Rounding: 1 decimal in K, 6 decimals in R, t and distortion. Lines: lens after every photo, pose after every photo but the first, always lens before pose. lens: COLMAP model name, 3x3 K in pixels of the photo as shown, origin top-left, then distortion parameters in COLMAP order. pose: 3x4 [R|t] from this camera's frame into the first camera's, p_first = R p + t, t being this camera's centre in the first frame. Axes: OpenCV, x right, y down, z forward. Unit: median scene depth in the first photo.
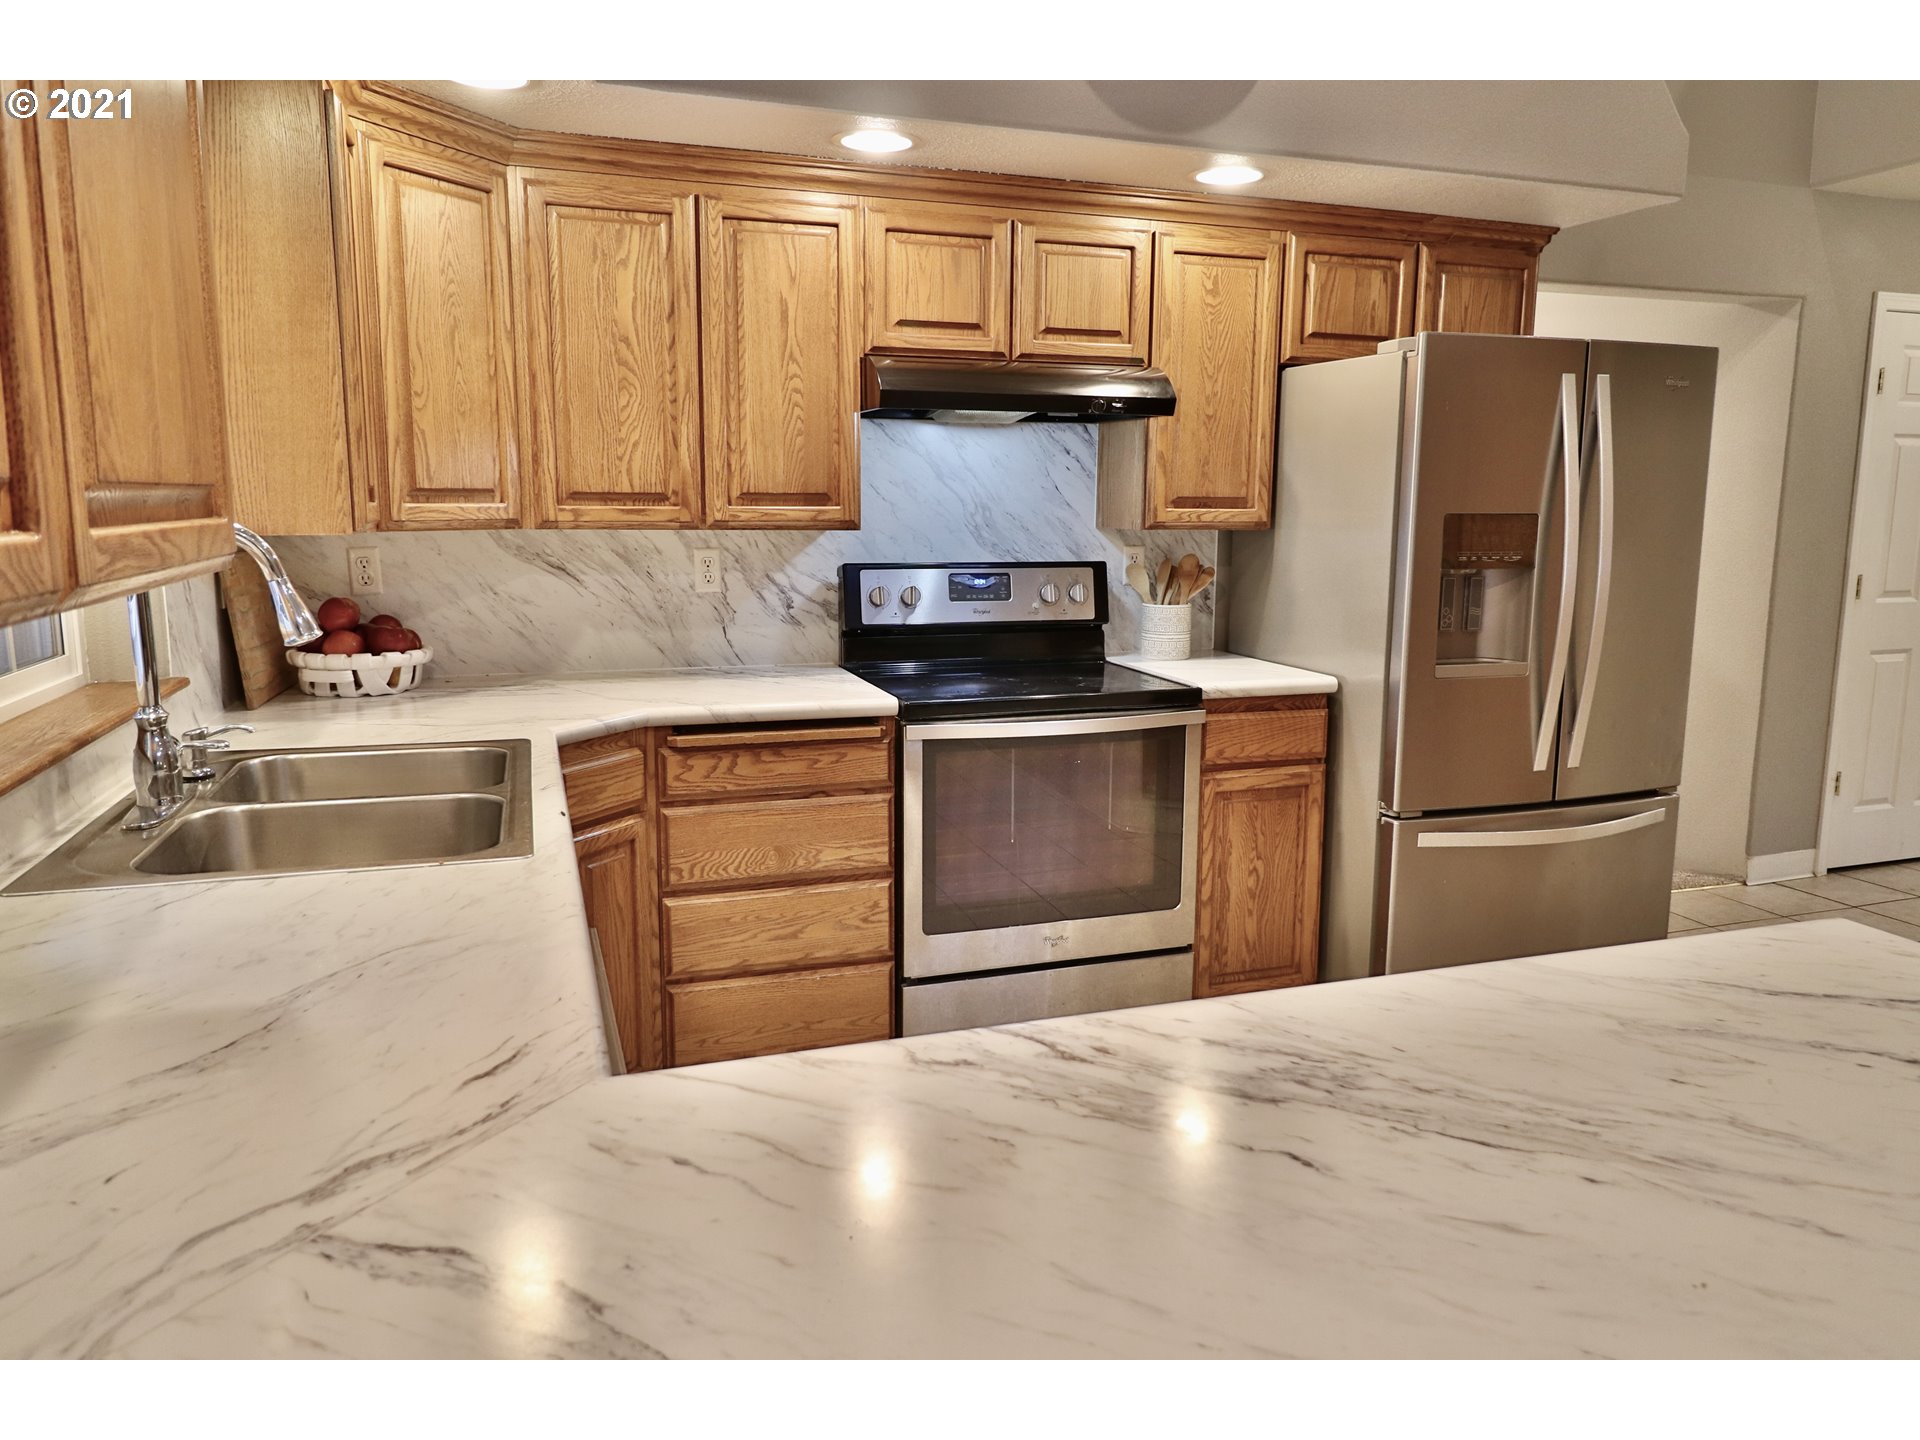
lens RADIAL K [[1305.4, 0, 963.1], [0, 1305.4, 701.6], [0, 0, 1]] dist [0.007046, -0.002620]
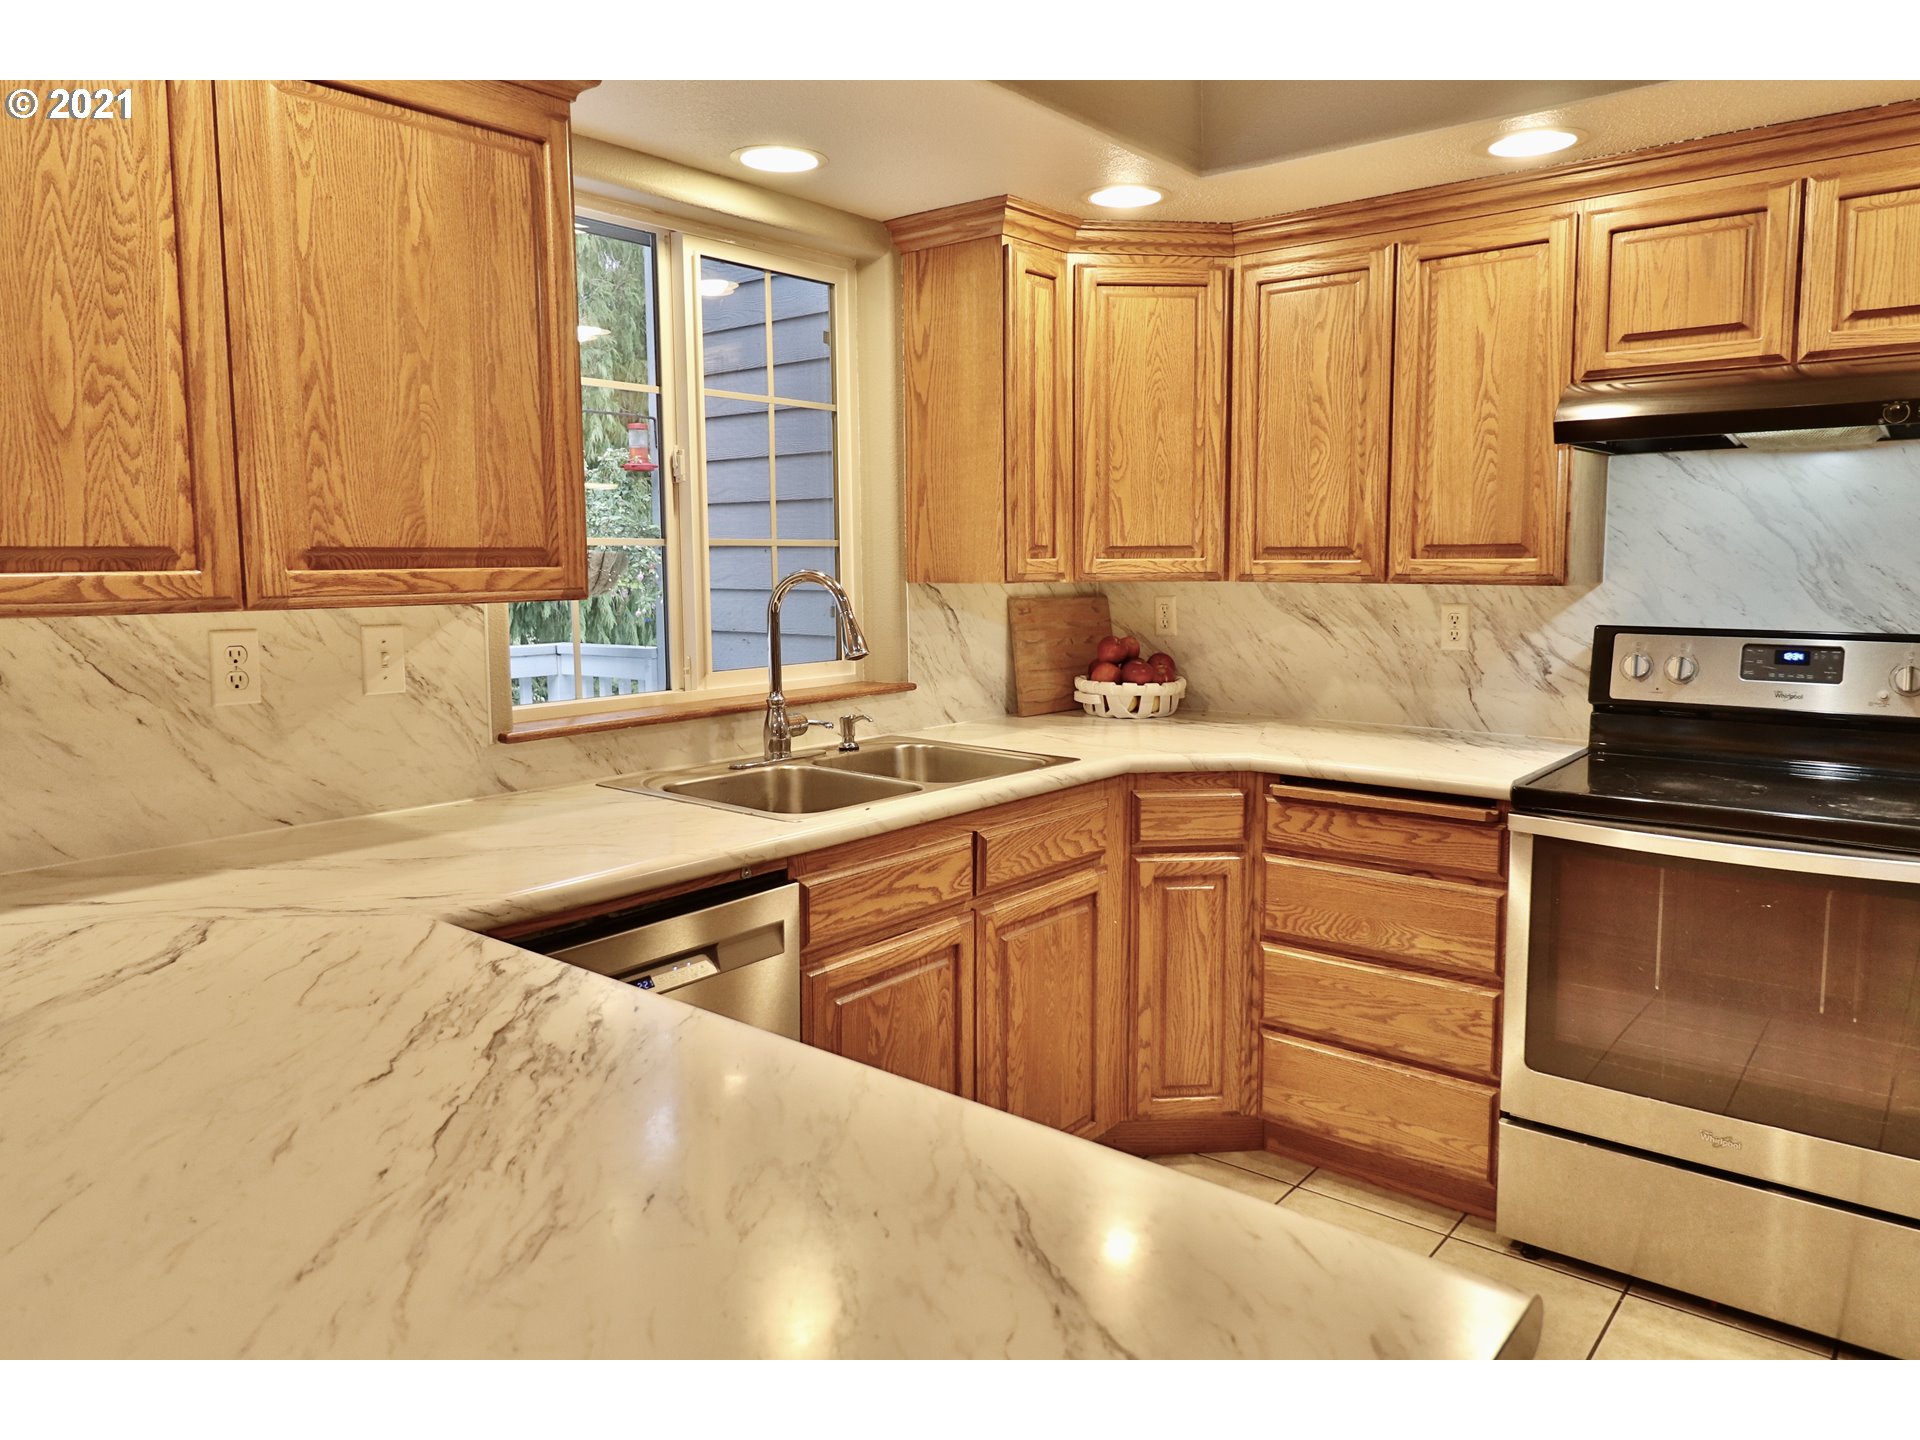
lens RADIAL K [[1304.5, 0, 967.6], [0, 1304.5, 700.9], [0, 0, 1]] dist [0.004430, -0.007056]
pose [[0.520408, 0.085104, -0.849666, 0.484357], [-0.122331, 0.992188, 0.024453, -0.031645], [0.845110, 0.091215, 0.526753, 0.241611]]
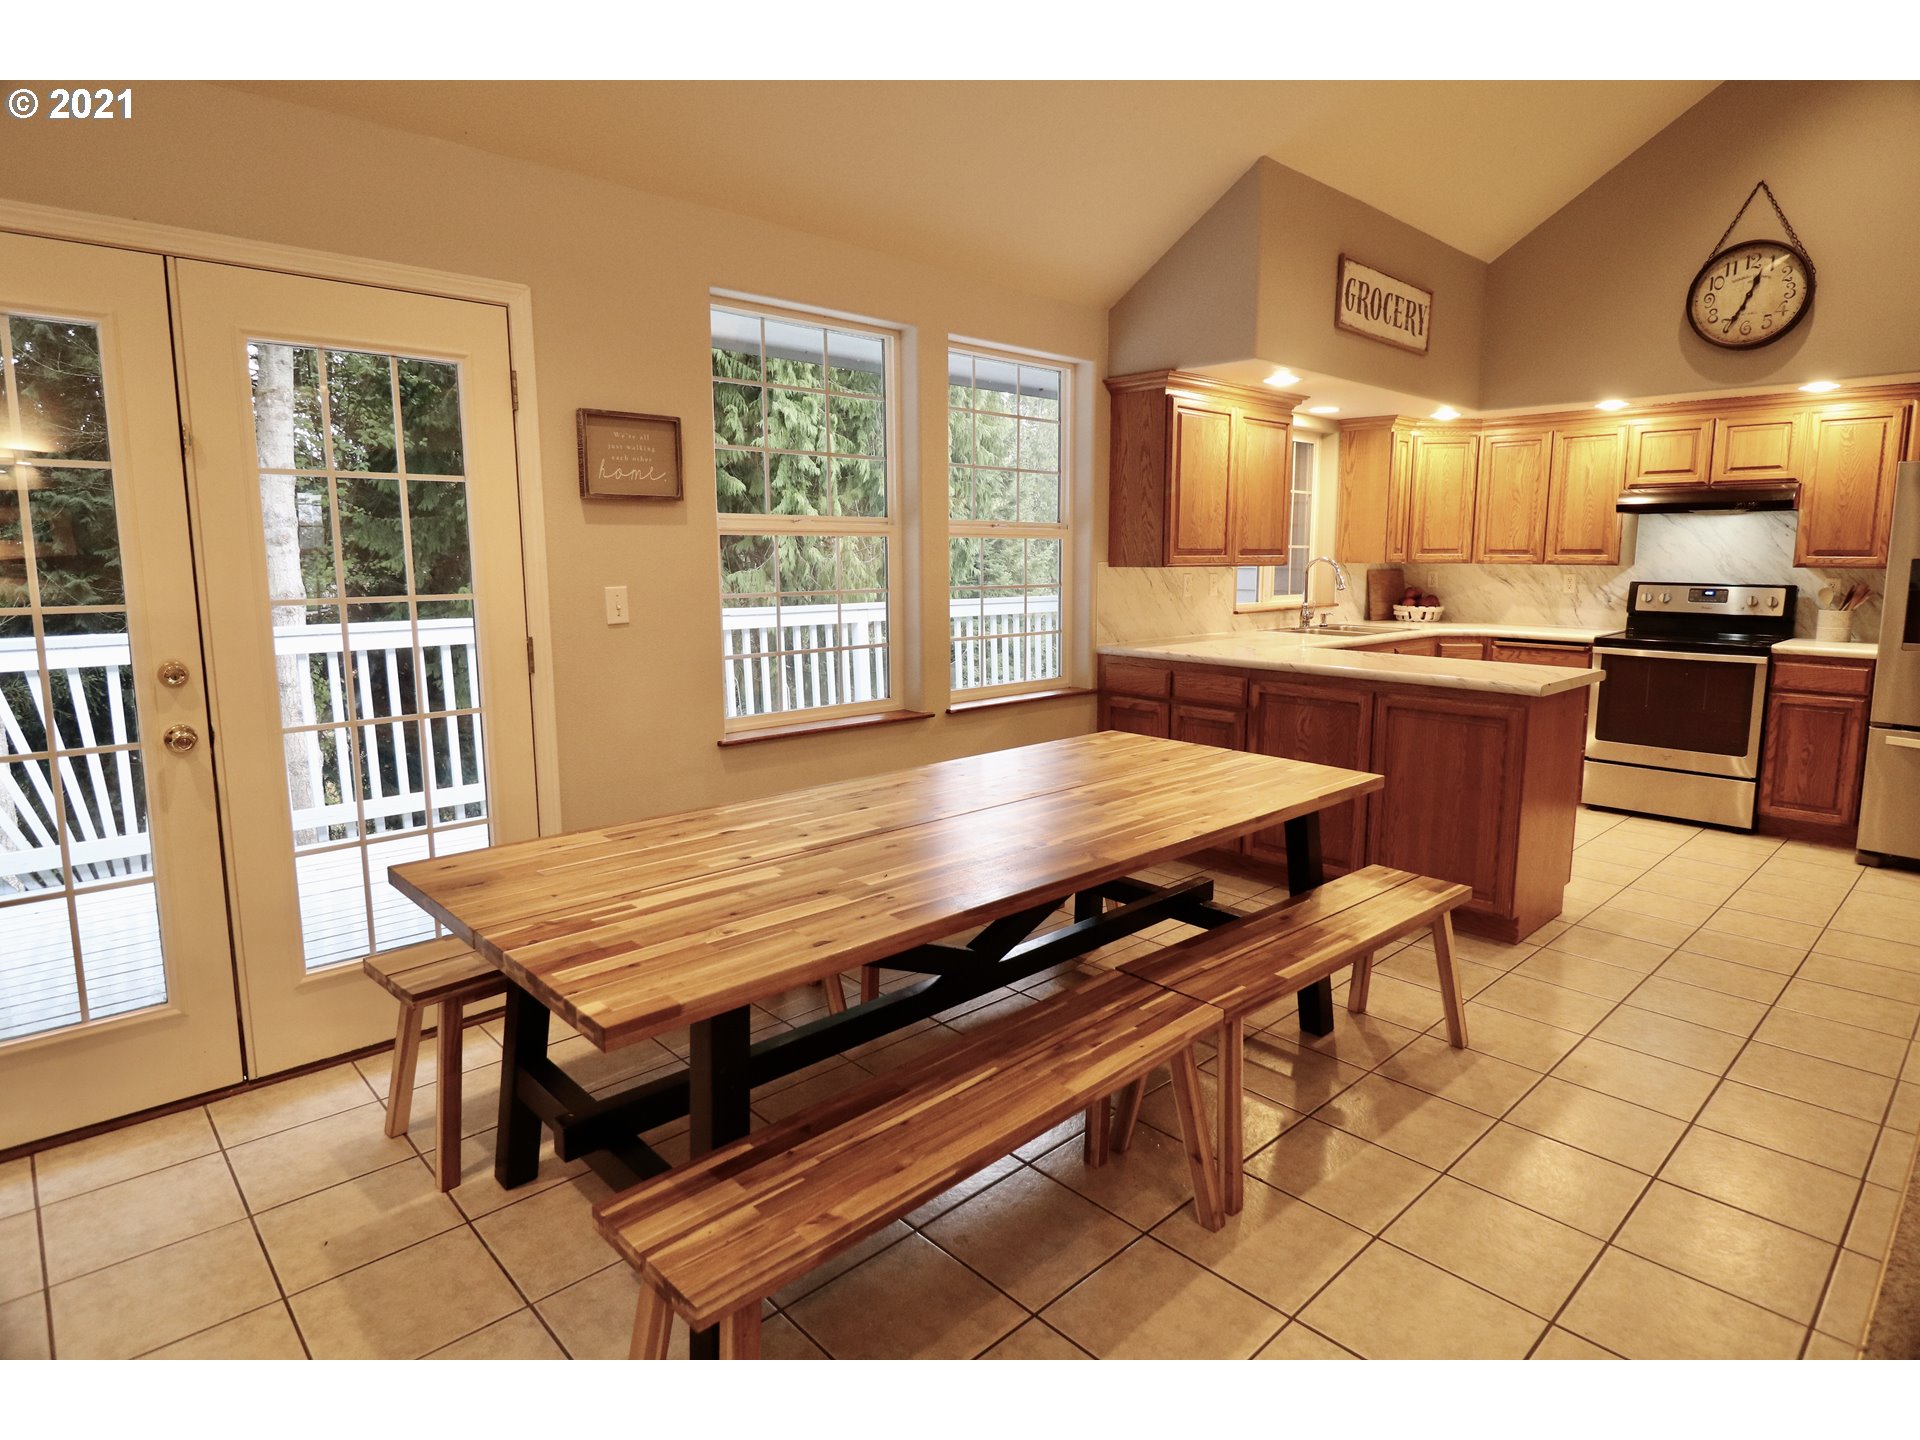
lens RADIAL K [[1035.6, 0, 955.1], [0, 1035.6, 705.6], [0, 0, 1]] dist [-0.016770, -0.000353]
pose [[0.395665, 0.128124, -0.909414, 1.194092], [-0.137625, 0.987311, 0.079221, 0.133449], [0.908025, 0.093813, 0.408277, -0.794834]]
